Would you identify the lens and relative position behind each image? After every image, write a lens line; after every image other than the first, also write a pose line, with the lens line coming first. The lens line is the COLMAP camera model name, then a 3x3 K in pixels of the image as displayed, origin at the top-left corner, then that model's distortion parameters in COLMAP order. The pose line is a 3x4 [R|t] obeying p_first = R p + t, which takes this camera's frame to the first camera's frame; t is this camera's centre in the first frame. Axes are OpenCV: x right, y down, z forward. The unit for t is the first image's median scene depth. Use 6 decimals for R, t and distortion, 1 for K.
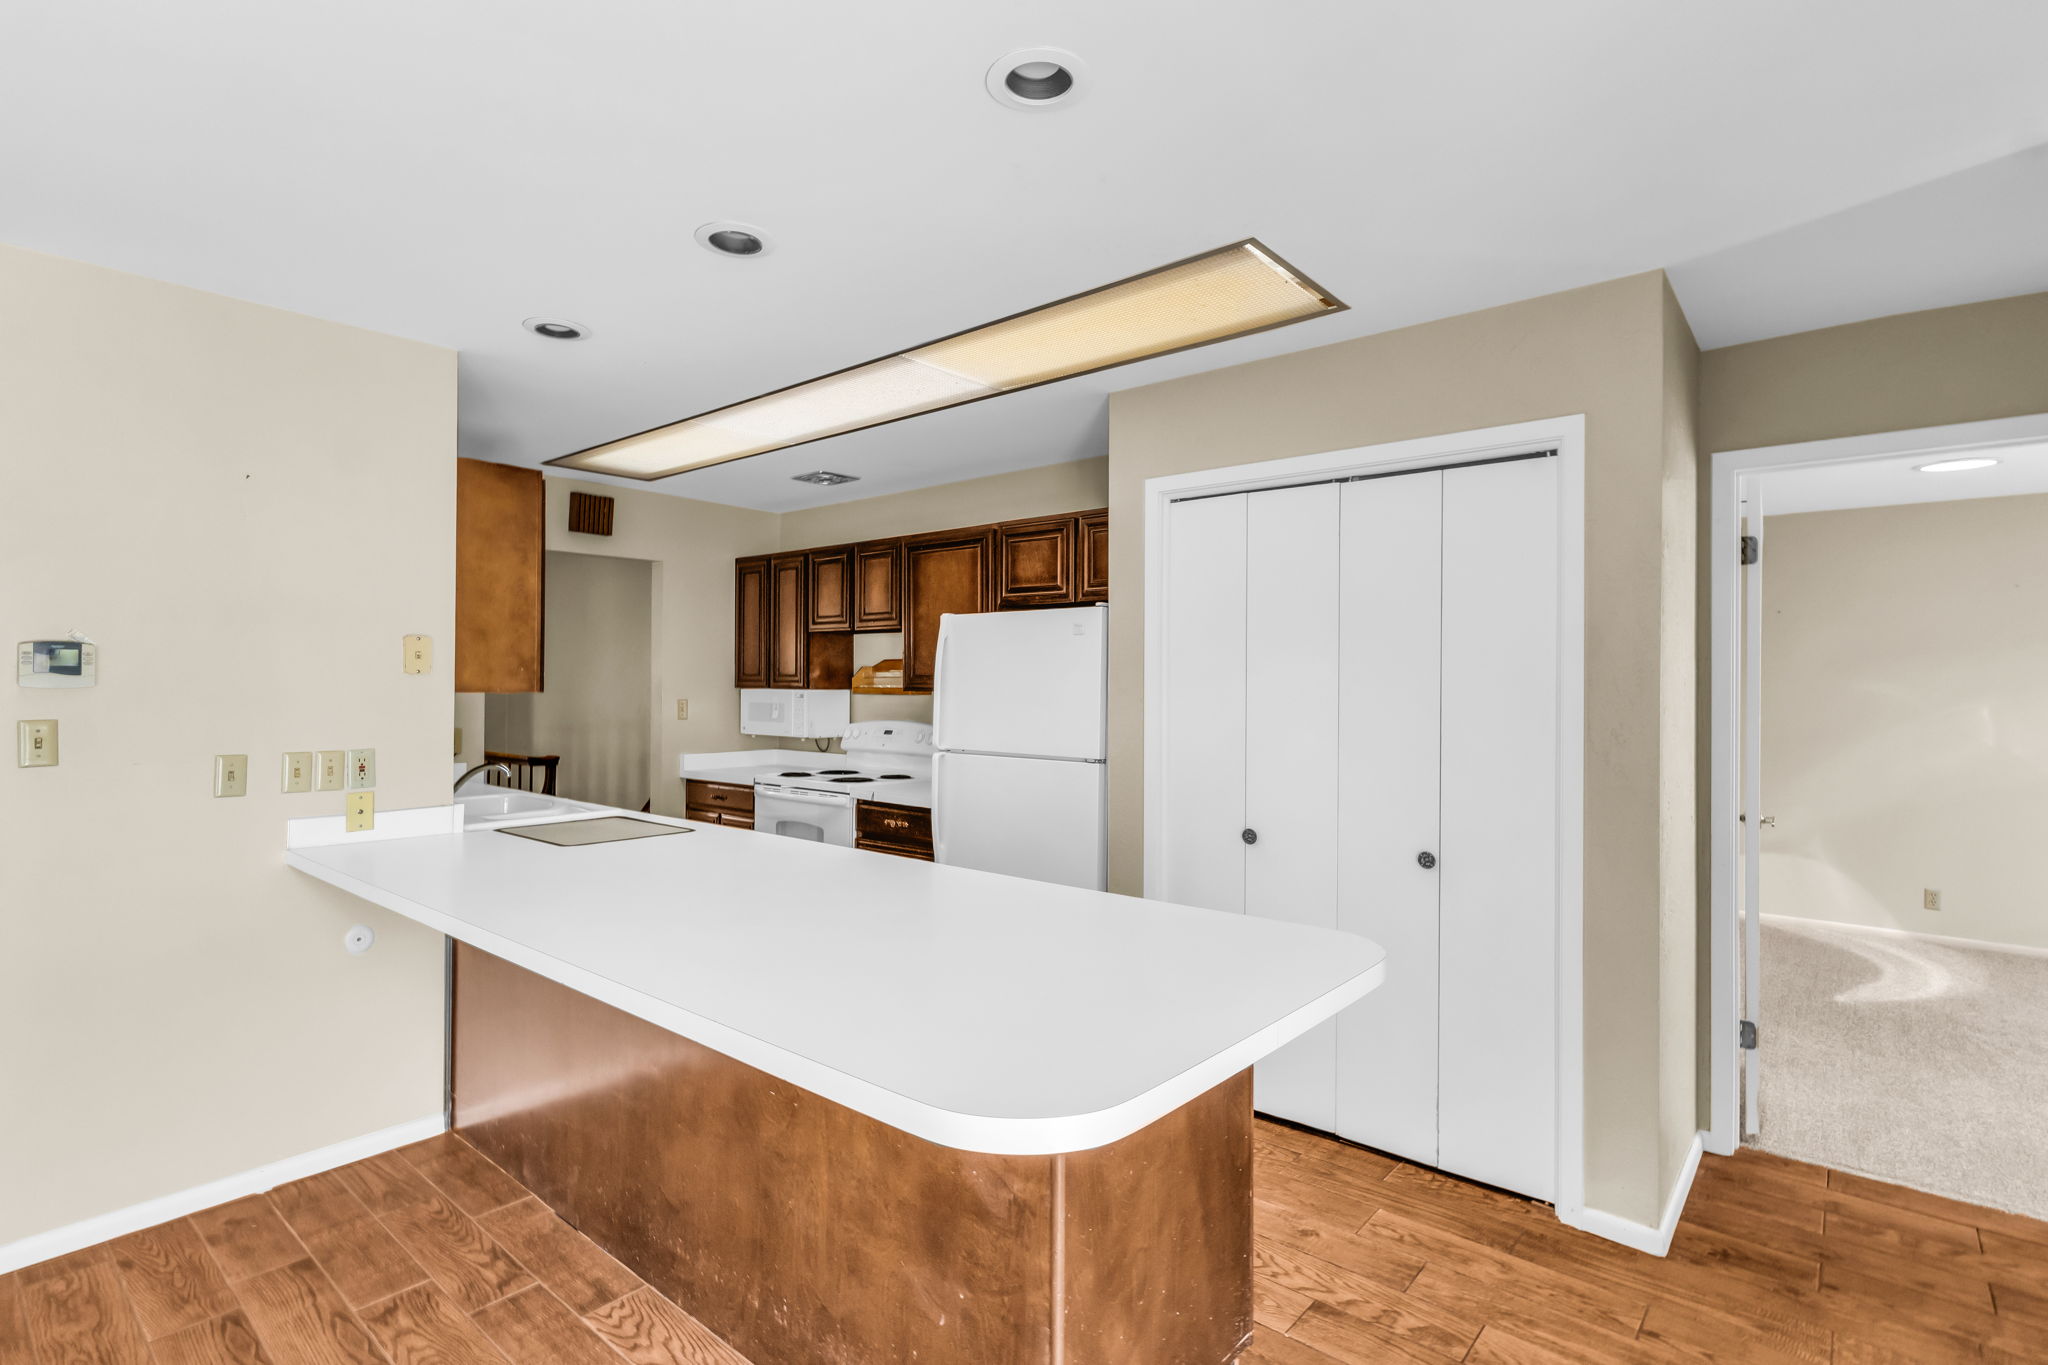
lens RADIAL K [[996.4, 0, 1020.7], [0, 996.4, 680.5], [0, 0, 1]] dist [-0.002278, 0.000963]
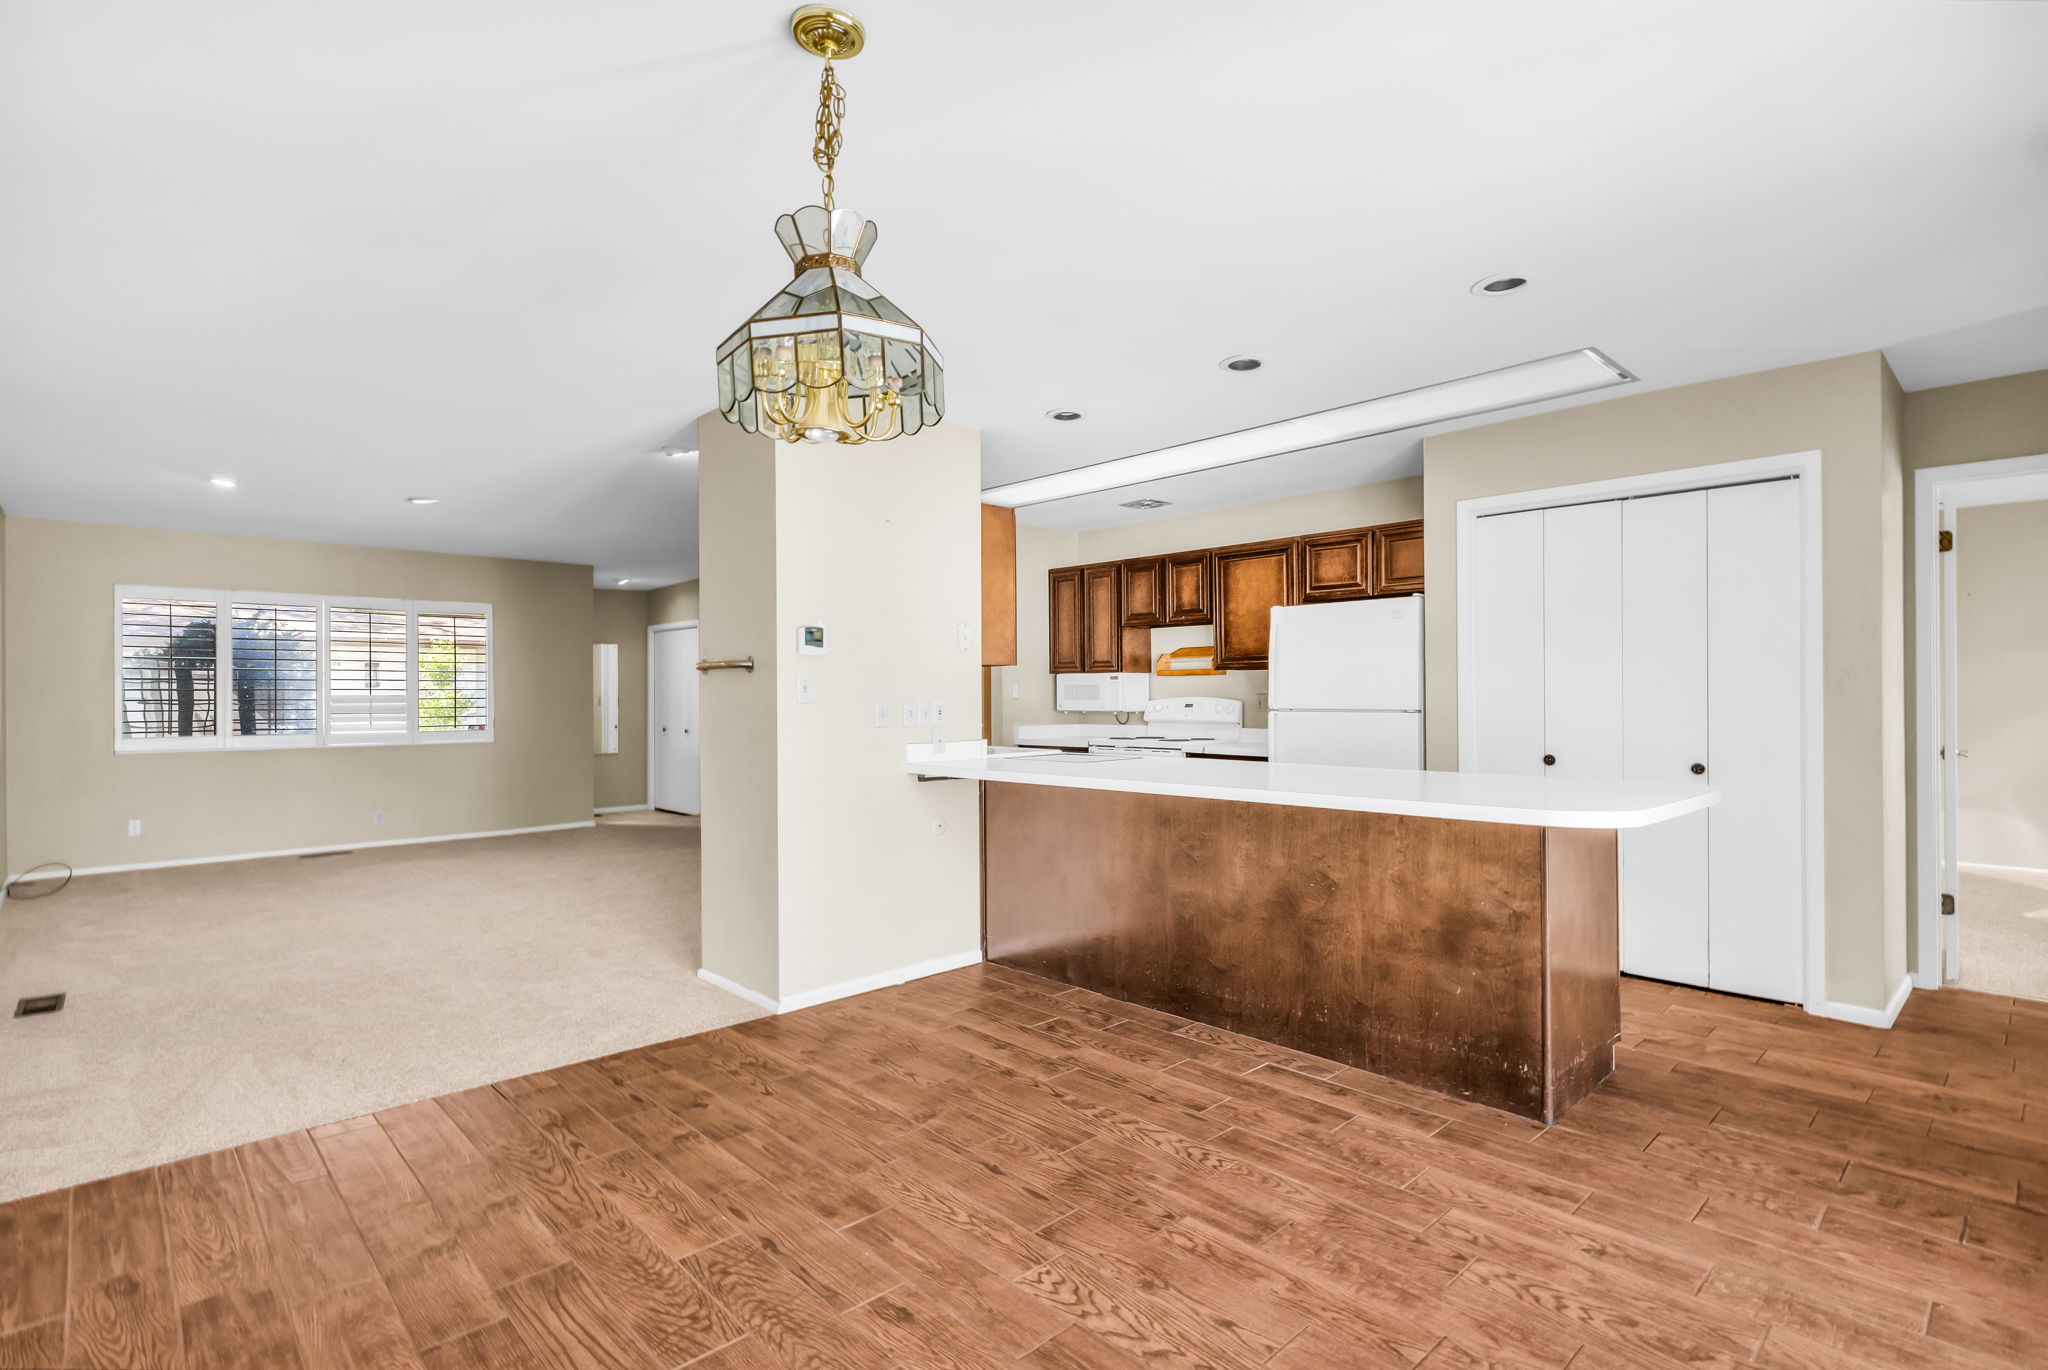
lens RADIAL K [[996.4, 0, 1026.7], [0, 996.4, 695.5], [0, 0, 1]] dist [-0.002278, 0.000963]
pose [[0.994308, -0.011080, -0.105968, -0.371206], [0.011534, 0.999927, 0.003667, 0.059032], [0.105920, -0.004868, 0.994363, -0.479567]]
